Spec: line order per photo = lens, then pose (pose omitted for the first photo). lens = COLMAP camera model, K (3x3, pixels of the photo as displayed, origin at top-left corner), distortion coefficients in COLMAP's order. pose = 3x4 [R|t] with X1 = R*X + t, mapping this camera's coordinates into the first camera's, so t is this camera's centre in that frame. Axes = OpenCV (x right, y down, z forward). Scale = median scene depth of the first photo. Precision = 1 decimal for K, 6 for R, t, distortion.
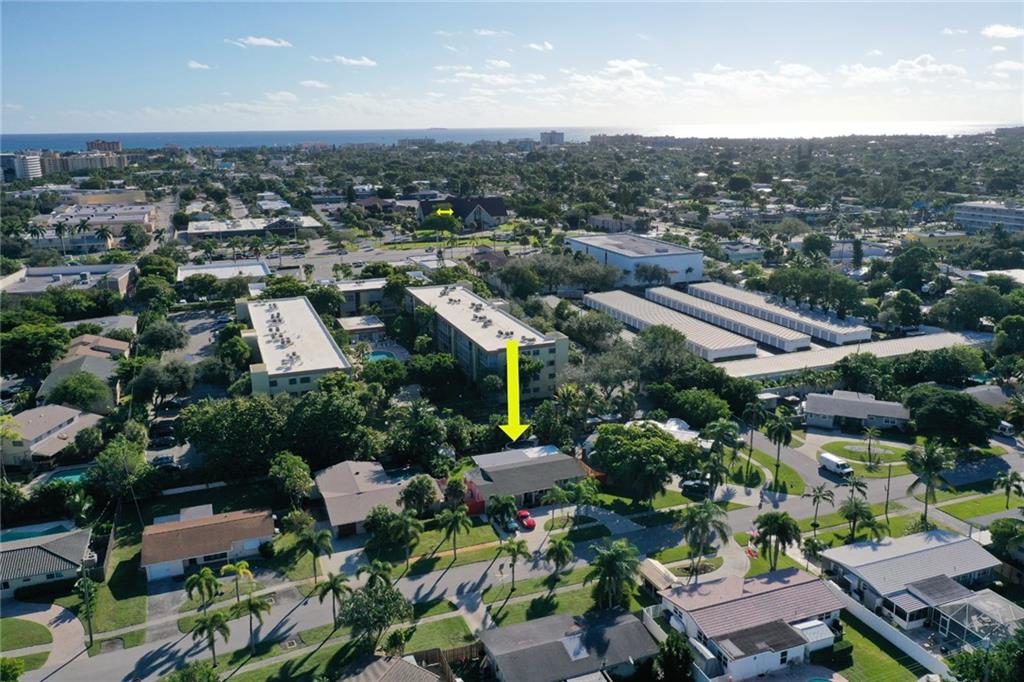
lens RADIAL K [[814.0, 0, 506.6], [0, 814.0, 335.4], [0, 0, 1]] dist [-0.000823, -0.006627]
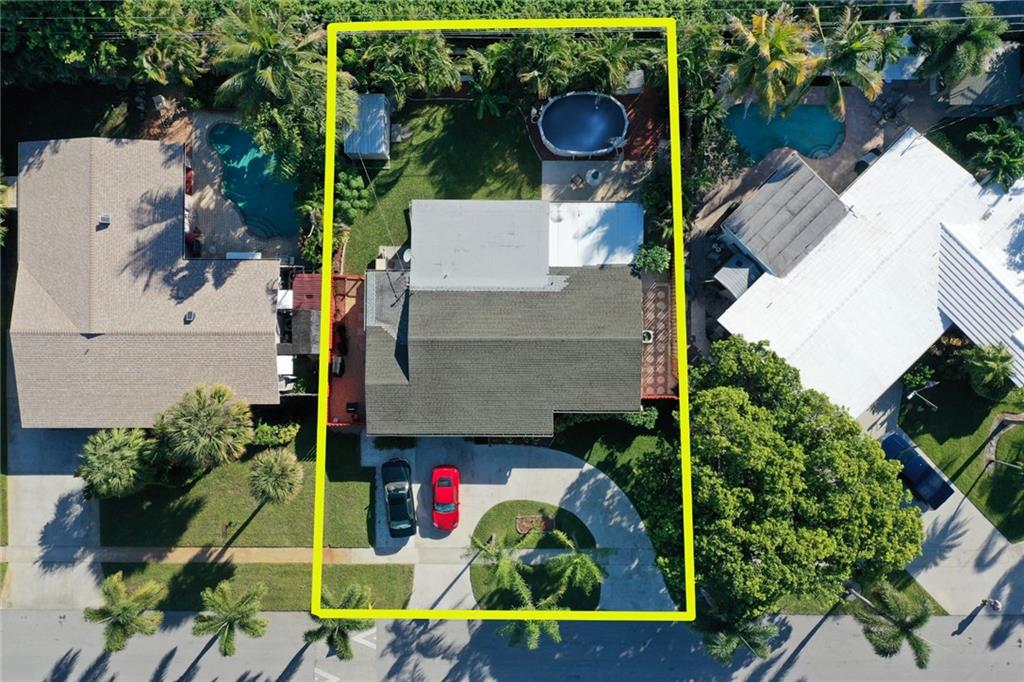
lens RADIAL K [[814.0, 0, 506.6], [0, 814.0, 335.4], [0, 0, 1]] dist [-0.000823, -0.006627]
pose [[0.936352, 0.351045, 0.003525, 0.020768], [-0.092762, 0.237719, 0.966895, -0.230857], [0.338586, -0.905680, 0.255152, 0.942316]]
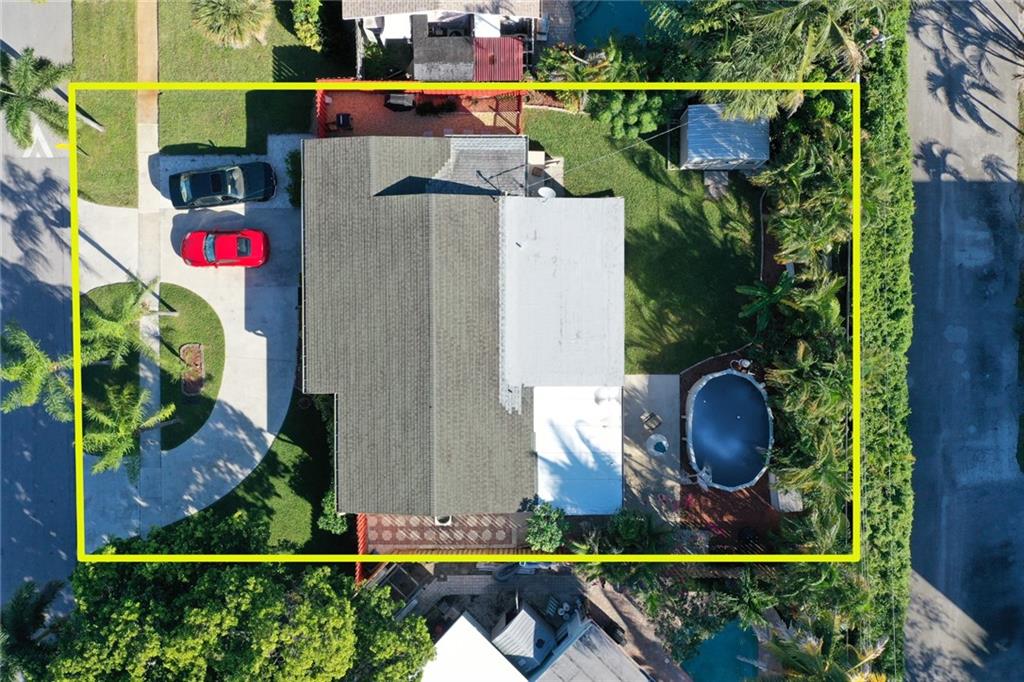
lens RADIAL K [[814.0, 0, 506.6], [0, 814.0, 335.4], [0, 0, 1]] dist [-0.000823, -0.006627]
pose [[-0.343955, 0.938793, 0.019027, 0.009846], [-0.228230, -0.103240, 0.968118, -0.128165], [0.910827, 0.328646, 0.249771, 0.996803]]
